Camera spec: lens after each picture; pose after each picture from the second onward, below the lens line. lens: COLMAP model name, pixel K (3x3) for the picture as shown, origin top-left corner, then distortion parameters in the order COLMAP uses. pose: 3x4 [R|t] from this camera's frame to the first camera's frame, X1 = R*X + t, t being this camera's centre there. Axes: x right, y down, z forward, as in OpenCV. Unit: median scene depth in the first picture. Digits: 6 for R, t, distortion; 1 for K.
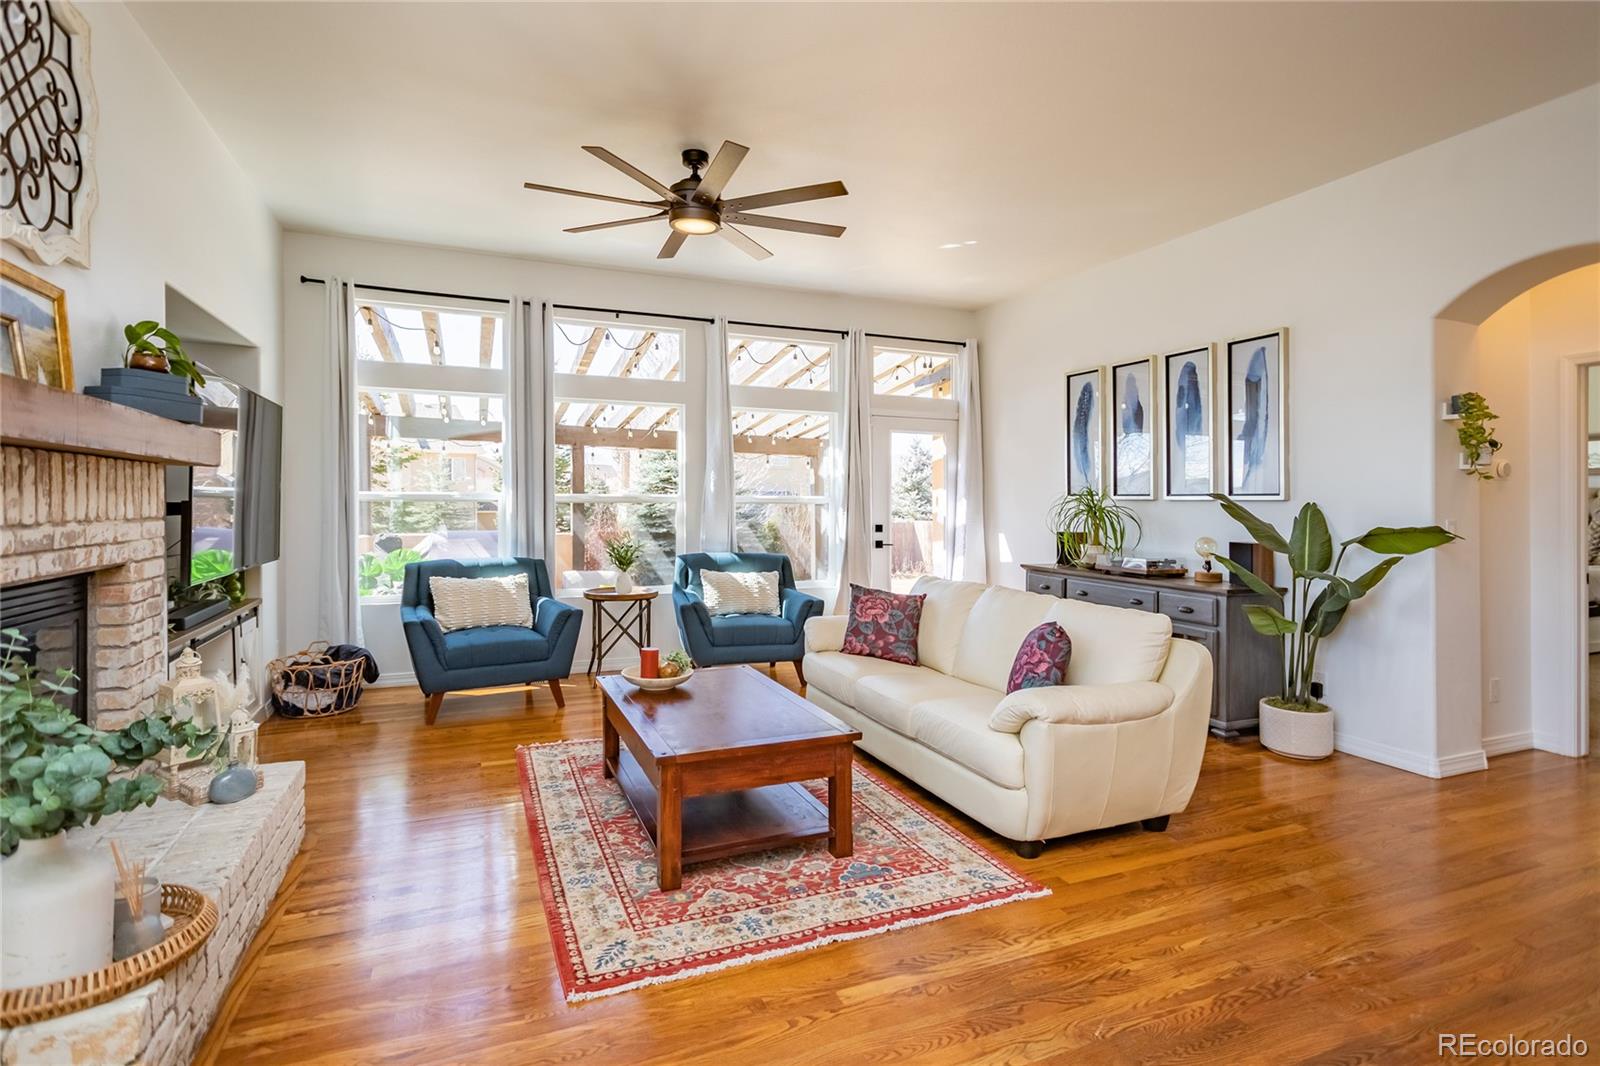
lens RADIAL K [[787.3, 0, 799.0], [0, 787.3, 489.3], [0, 0, 1]] dist [0.001061, 0.001249]
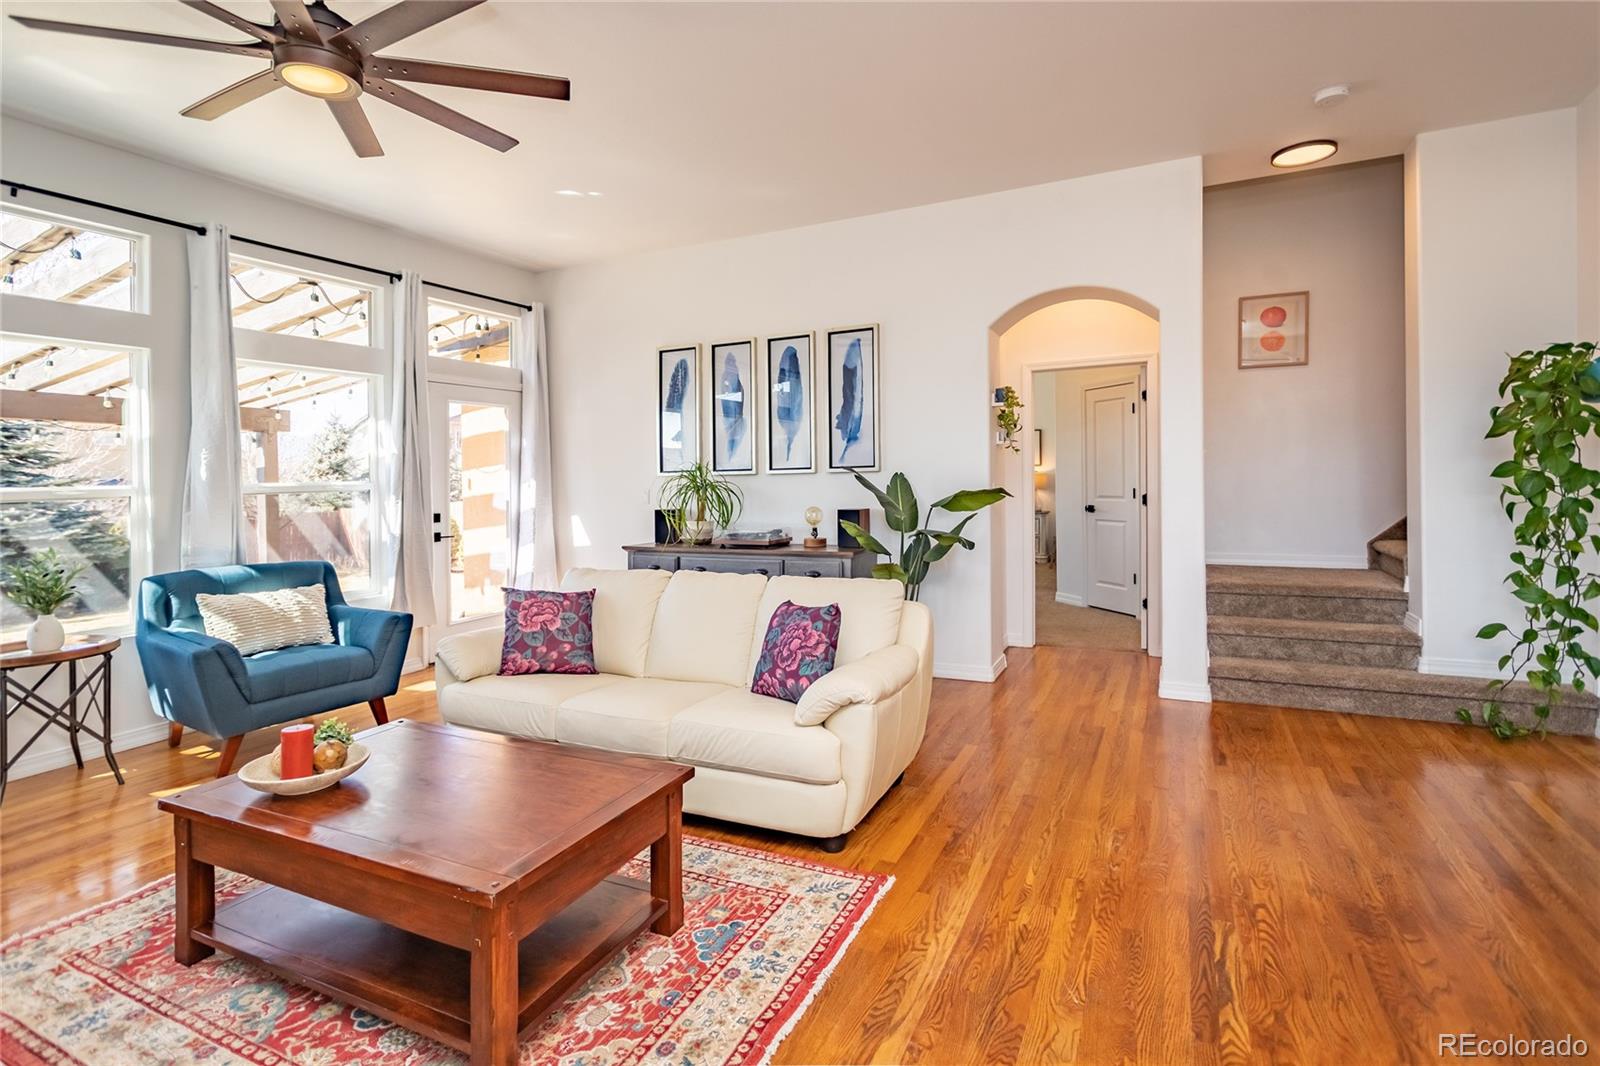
lens RADIAL K [[775.1, 0, 799.2], [0, 775.1, 462.0], [0, 0, 1]] dist [-0.000310, 0.001434]
pose [[0.751099, -0.014955, 0.660020, -0.237150], [0.020395, 0.999792, -0.000555, -0.001453], [-0.659875, 0.013877, 0.751247, 0.215168]]
